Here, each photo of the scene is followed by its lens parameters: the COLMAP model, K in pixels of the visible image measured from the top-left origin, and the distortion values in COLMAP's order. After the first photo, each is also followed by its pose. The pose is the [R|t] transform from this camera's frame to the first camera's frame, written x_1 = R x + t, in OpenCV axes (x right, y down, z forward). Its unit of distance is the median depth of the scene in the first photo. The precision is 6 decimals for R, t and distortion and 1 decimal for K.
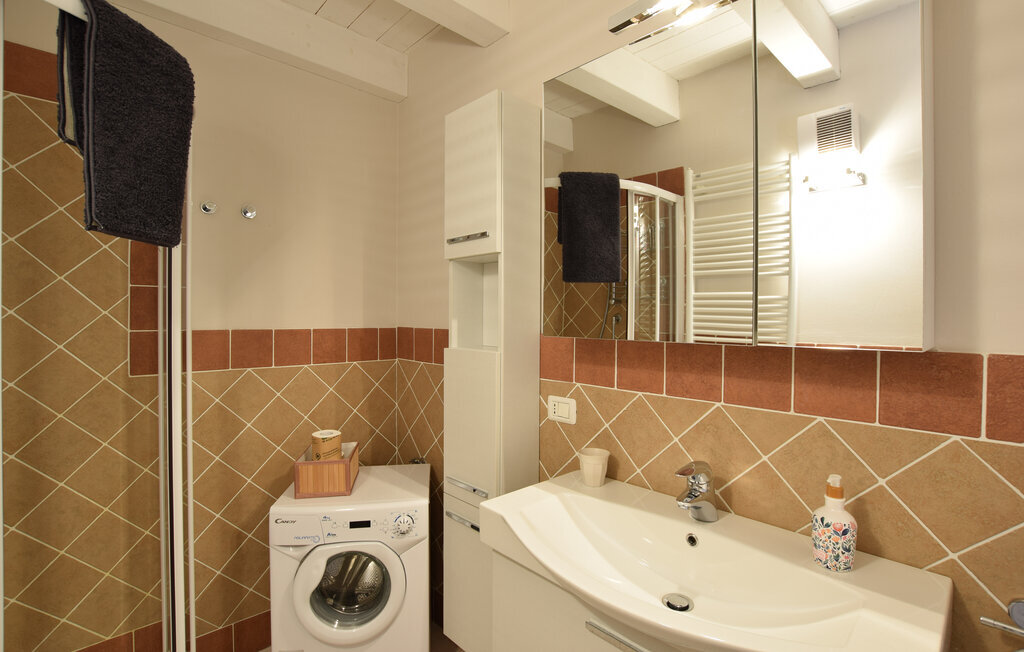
lens RADIAL K [[470.3, 0, 512.2], [0, 470.3, 320.2], [0, 0, 1]] dist [-0.041324, 0.009143]
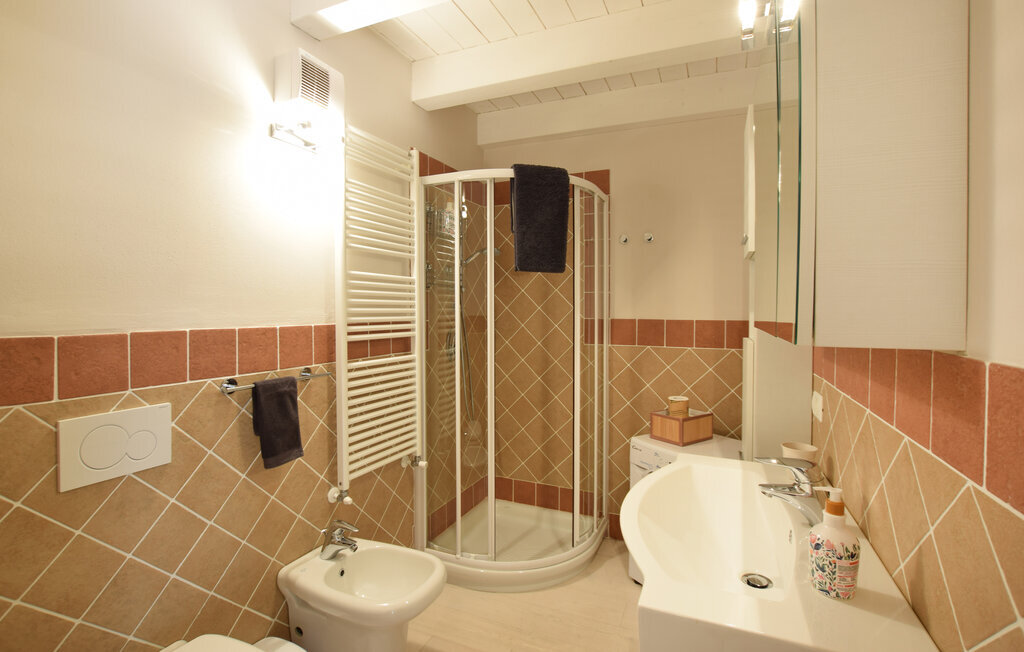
lens RADIAL K [[470.3, 0, 512.2], [0, 470.3, 320.2], [0, 0, 1]] dist [-0.041324, 0.009143]
pose [[0.386965, 0.018736, -0.921904, 0.981430], [-0.010103, 0.999820, 0.016079, 0.006560], [0.922039, 0.003092, 0.387085, 0.070982]]
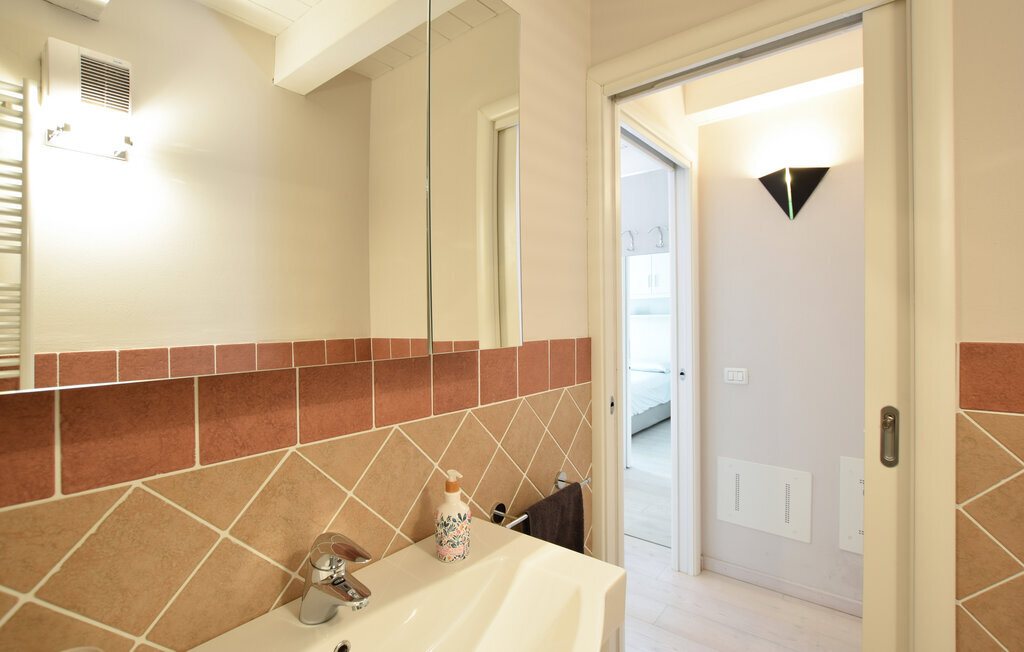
lens RADIAL K [[470.3, 0, 512.2], [0, 470.3, 320.2], [0, 0, 1]] dist [-0.041324, 0.009143]
pose [[-0.140334, -0.006791, 0.990081, -0.294249], [0.021343, 0.999723, 0.009882, -0.011776], [-0.989874, 0.022519, -0.140150, 0.780899]]
